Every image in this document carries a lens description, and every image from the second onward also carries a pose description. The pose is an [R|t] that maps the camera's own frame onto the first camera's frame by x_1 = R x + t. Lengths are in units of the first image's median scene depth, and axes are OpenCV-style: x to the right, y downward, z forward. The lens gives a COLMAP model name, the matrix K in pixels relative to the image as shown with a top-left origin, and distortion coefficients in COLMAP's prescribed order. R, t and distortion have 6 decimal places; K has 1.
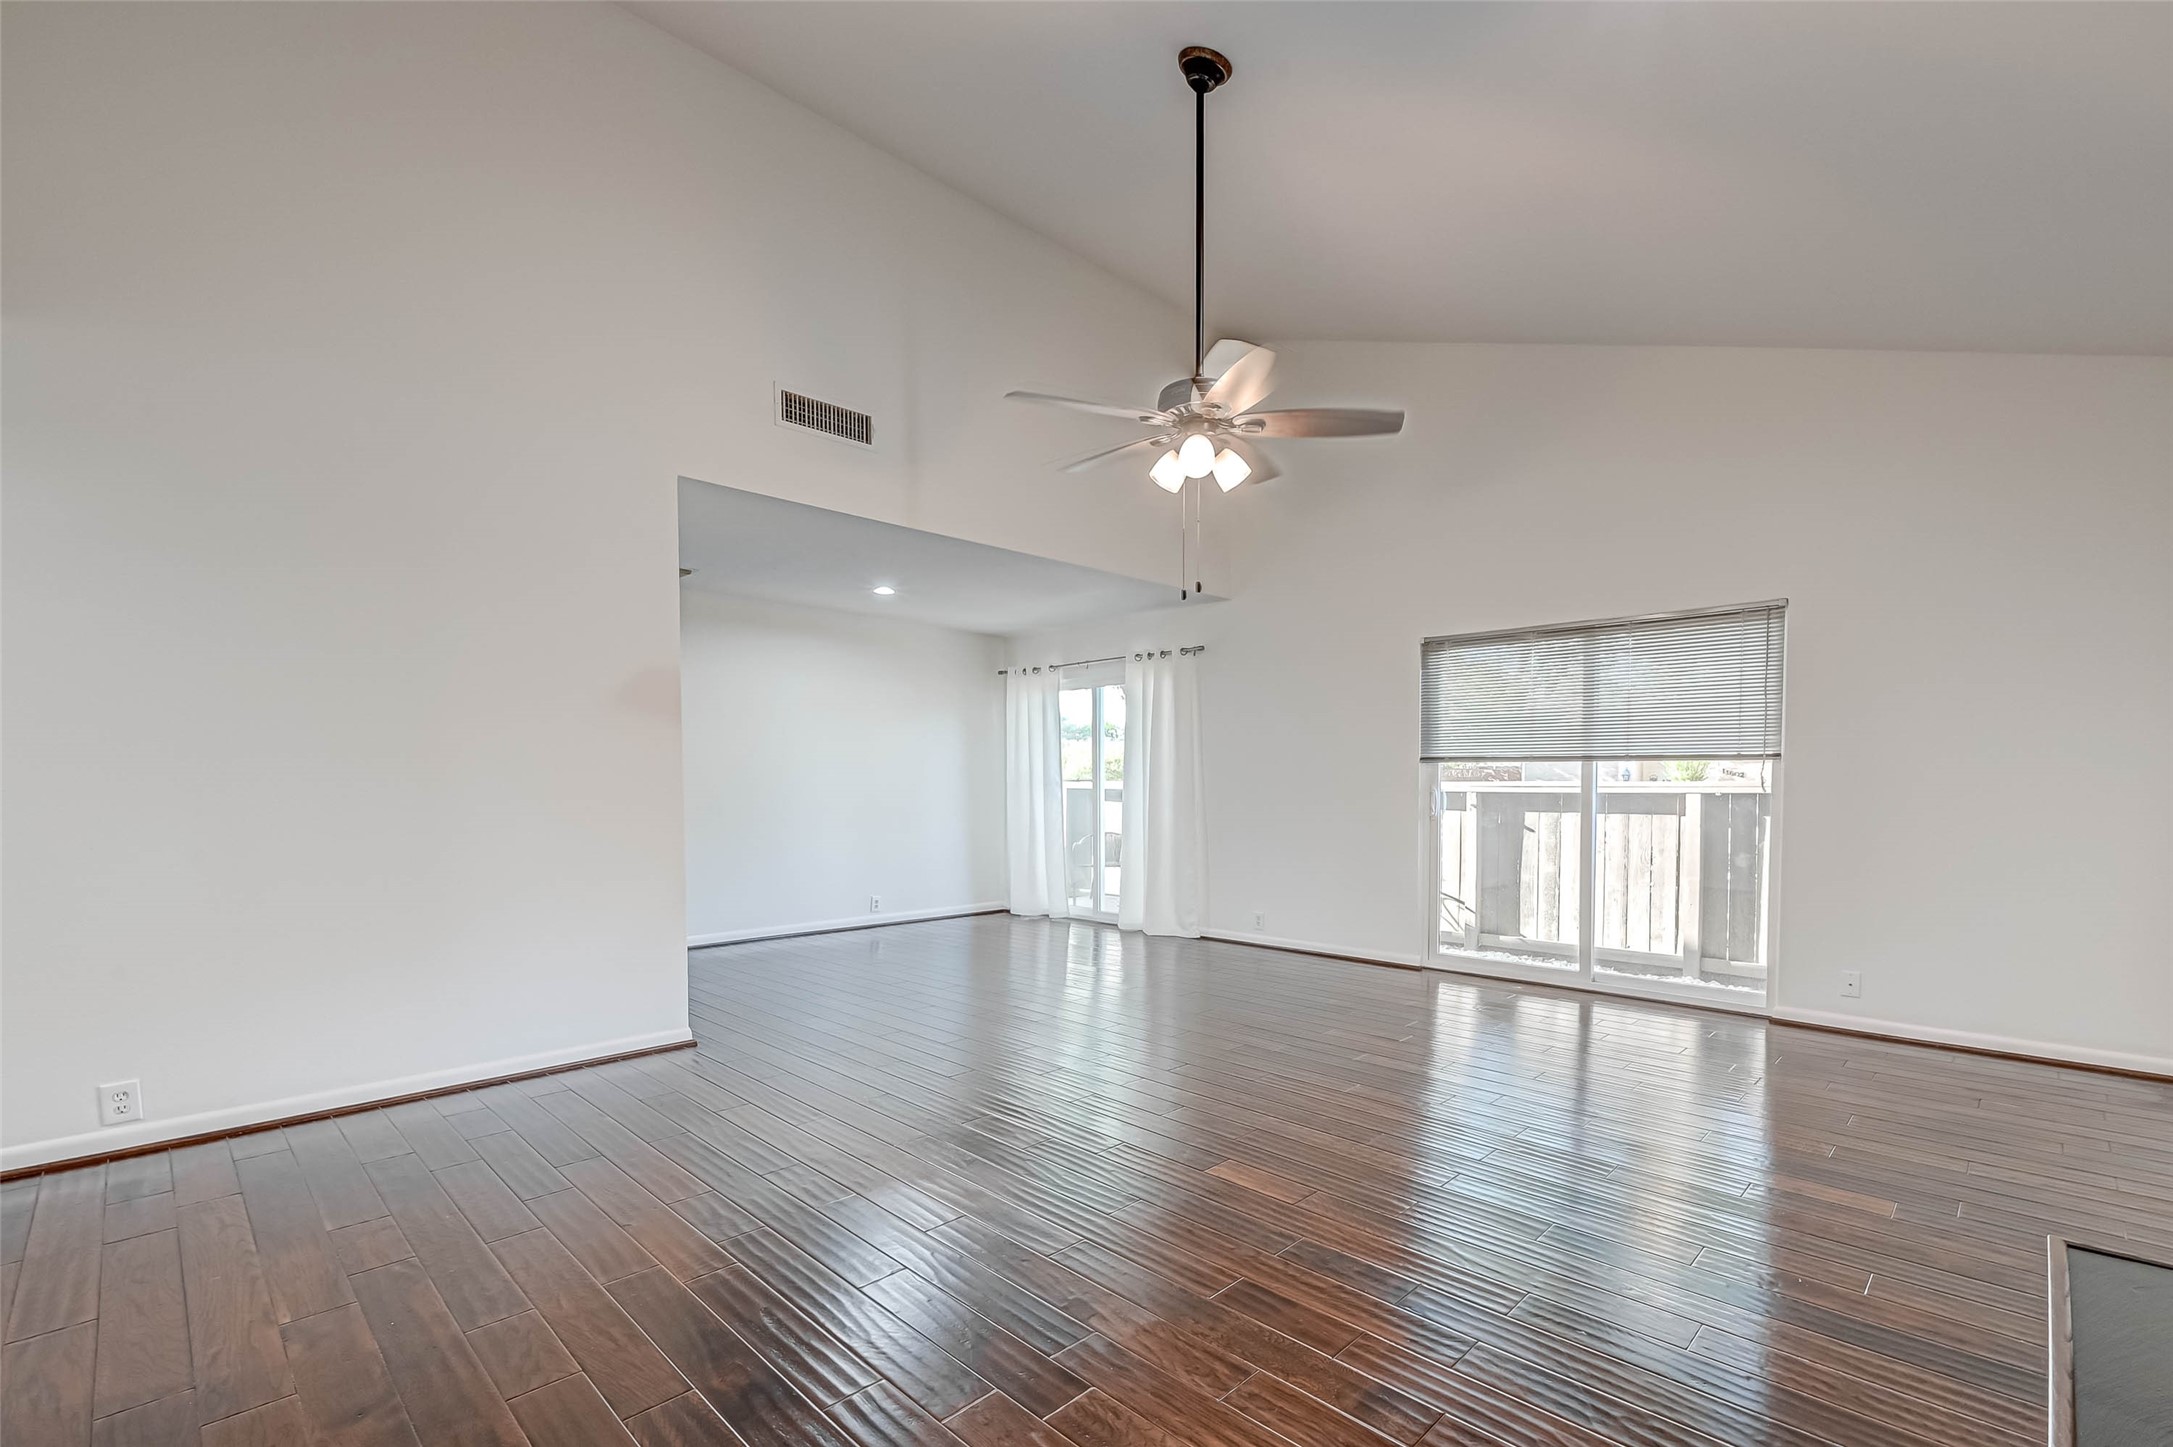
lens RADIAL K [[946.3, 0, 1133.5], [0, 946.3, 823.0], [0, 0, 1]] dist [-0.002808, -0.000306]
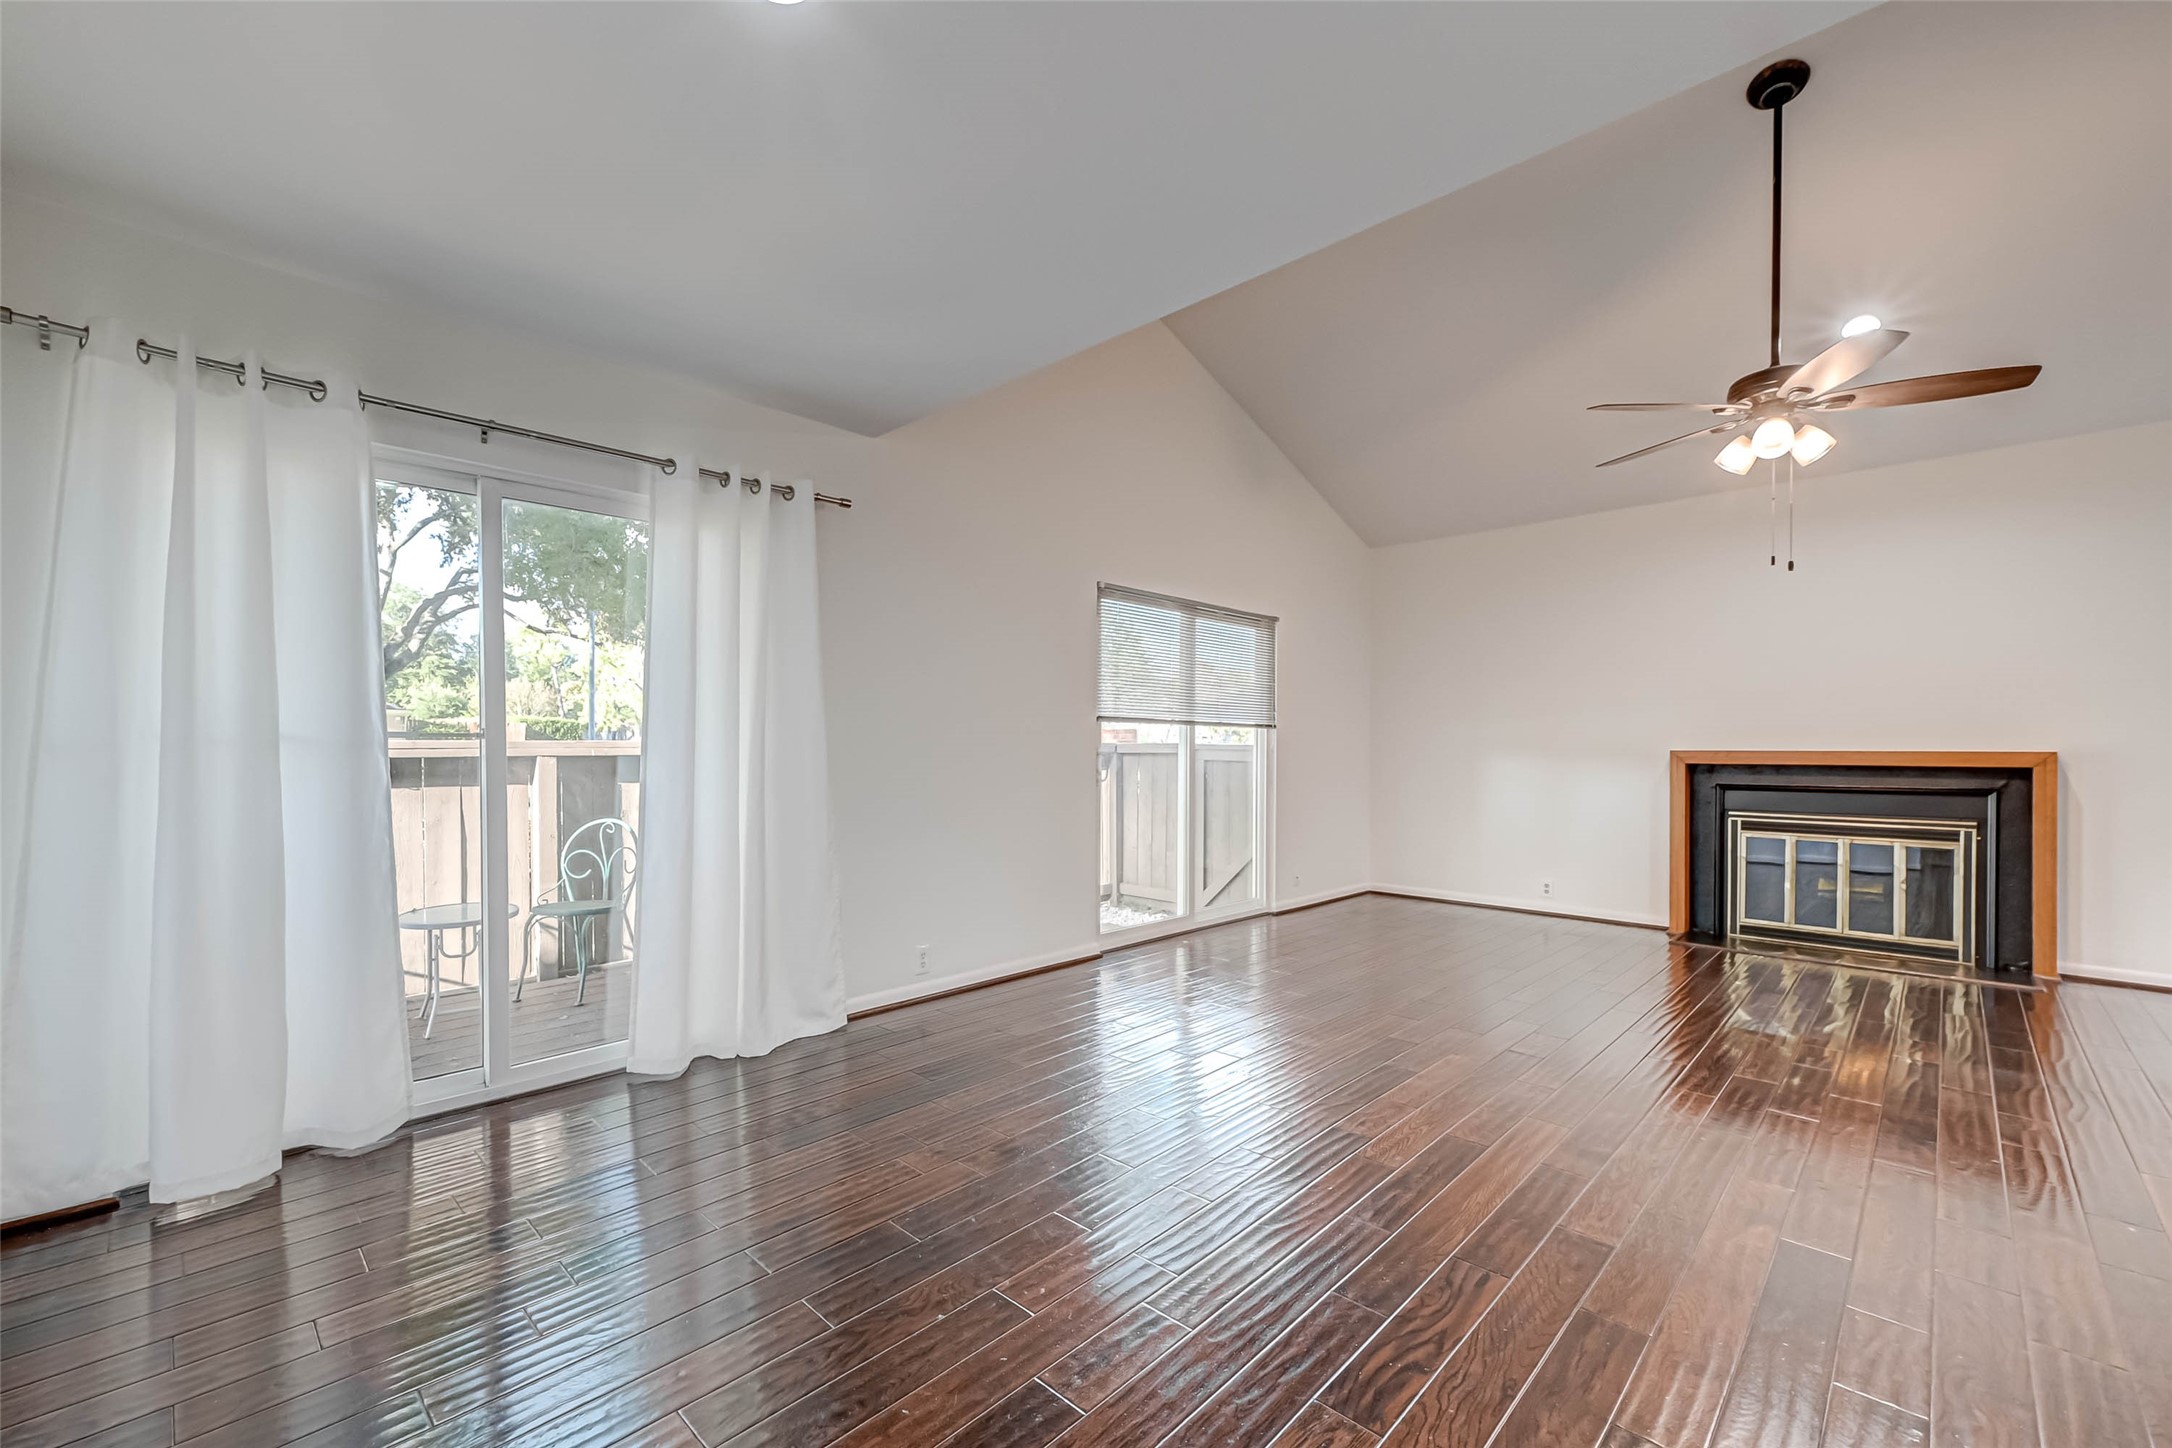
lens RADIAL K [[950.5, 0, 1040.4], [0, 950.5, 762.9], [0, 0, 1]] dist [0.015509, -0.000314]
pose [[0.010452, -0.022517, 0.999692, -0.606232], [0.039028, 0.998994, 0.022093, -0.049211], [-0.999183, 0.038785, 0.011321, 1.088375]]
